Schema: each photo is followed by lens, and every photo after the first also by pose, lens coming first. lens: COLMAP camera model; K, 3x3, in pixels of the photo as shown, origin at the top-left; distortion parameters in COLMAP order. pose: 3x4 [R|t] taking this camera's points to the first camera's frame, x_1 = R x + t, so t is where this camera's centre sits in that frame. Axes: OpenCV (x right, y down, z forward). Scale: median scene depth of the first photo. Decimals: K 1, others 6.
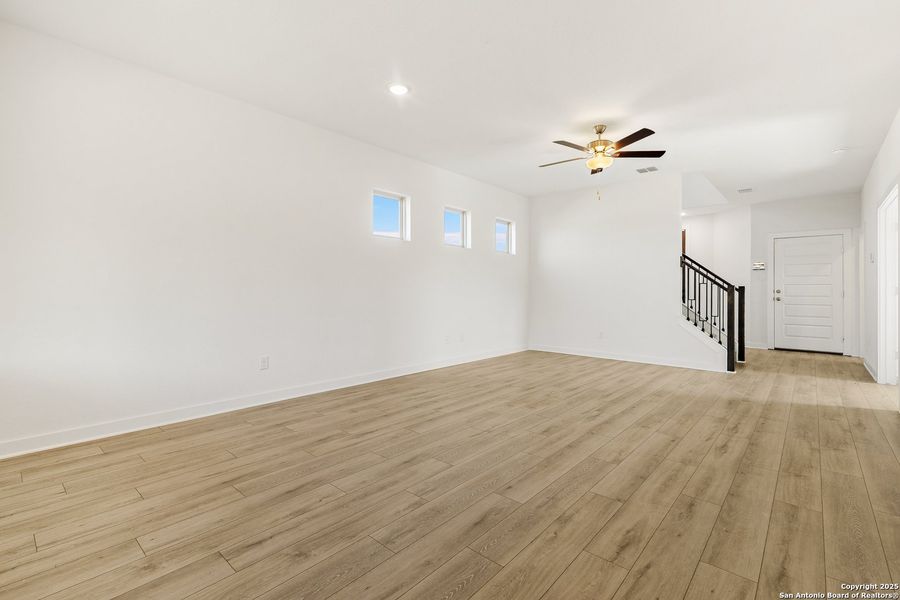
lens RADIAL K [[409.6, 0, 454.8], [0, 409.6, 288.7], [0, 0, 1]] dist [0.009240, -0.001577]
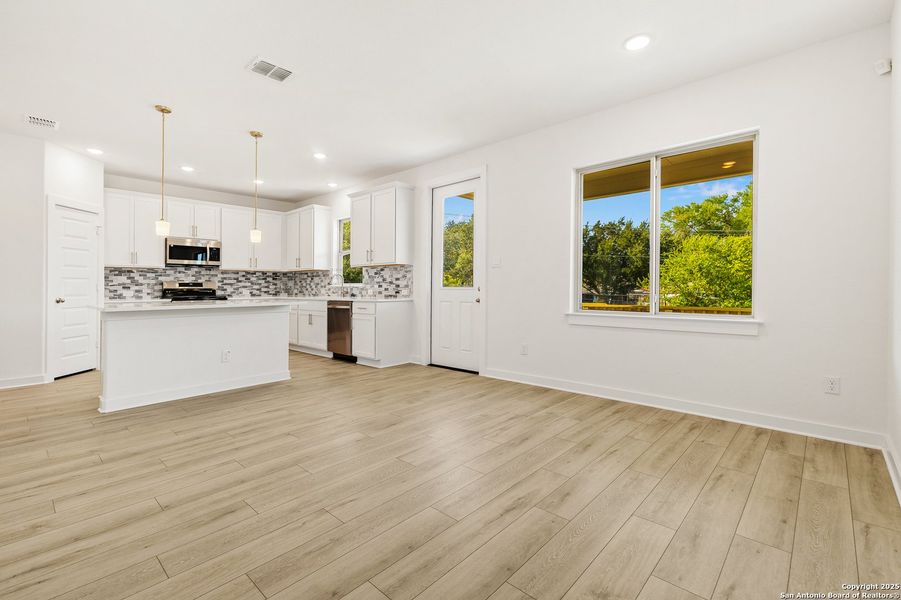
lens RADIAL K [[410.0, 0, 436.0], [0, 410.0, 281.9], [0, 0, 1]] dist [0.009240, -0.001577]
pose [[-0.998747, 0.003161, 0.049941, -0.145435], [0.002294, 0.999846, -0.017421, 0.010062], [-0.049988, -0.017285, -0.998600, 1.892808]]
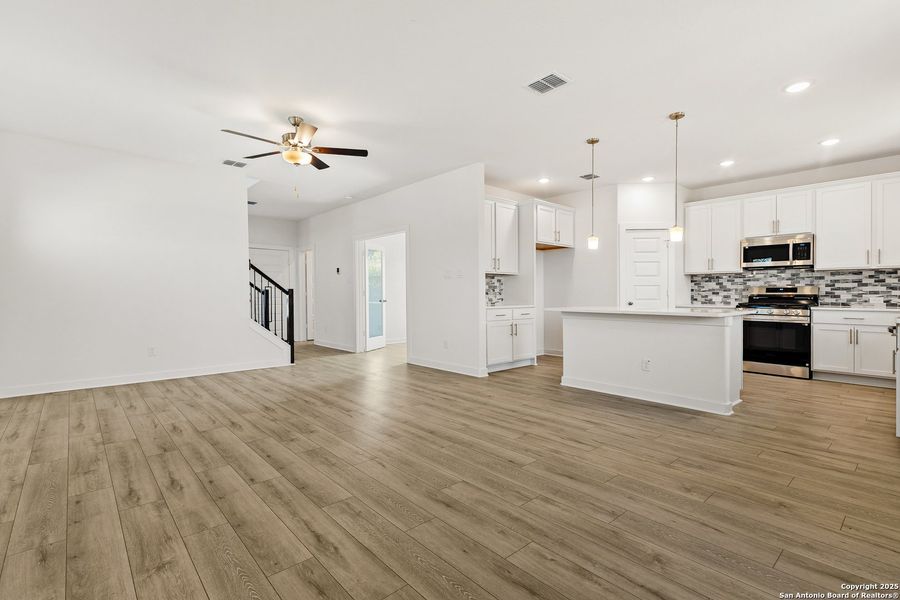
lens RADIAL K [[412.6, 0, 456.2], [0, 412.6, 297.3], [0, 0, 1]] dist [0.004980, 0.001368]
pose [[0.116960, -0.010885, 0.993077, -0.880453], [-0.004290, 0.999925, 0.011466, -0.000075], [-0.993127, -0.005602, 0.116905, 0.848032]]
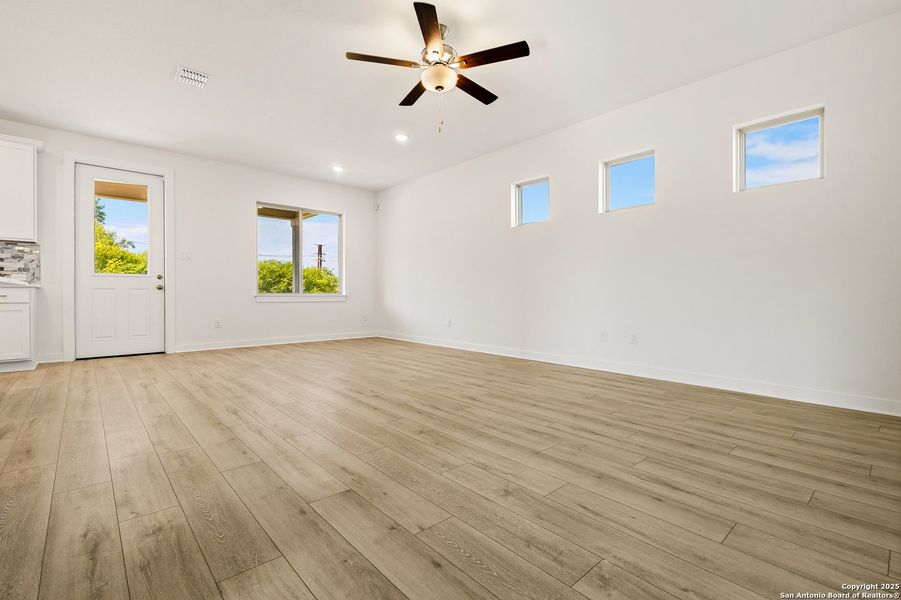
lens RADIAL K [[413.1, 0, 457.5], [0, 413.1, 293.0], [0, 0, 1]] dist [0.004980, 0.001368]
pose [[-0.119752, -0.005803, -0.992787, 1.702769], [-0.000191, 0.999983, -0.005822, 0.106983], [0.992804, -0.000507, -0.119751, 1.775844]]
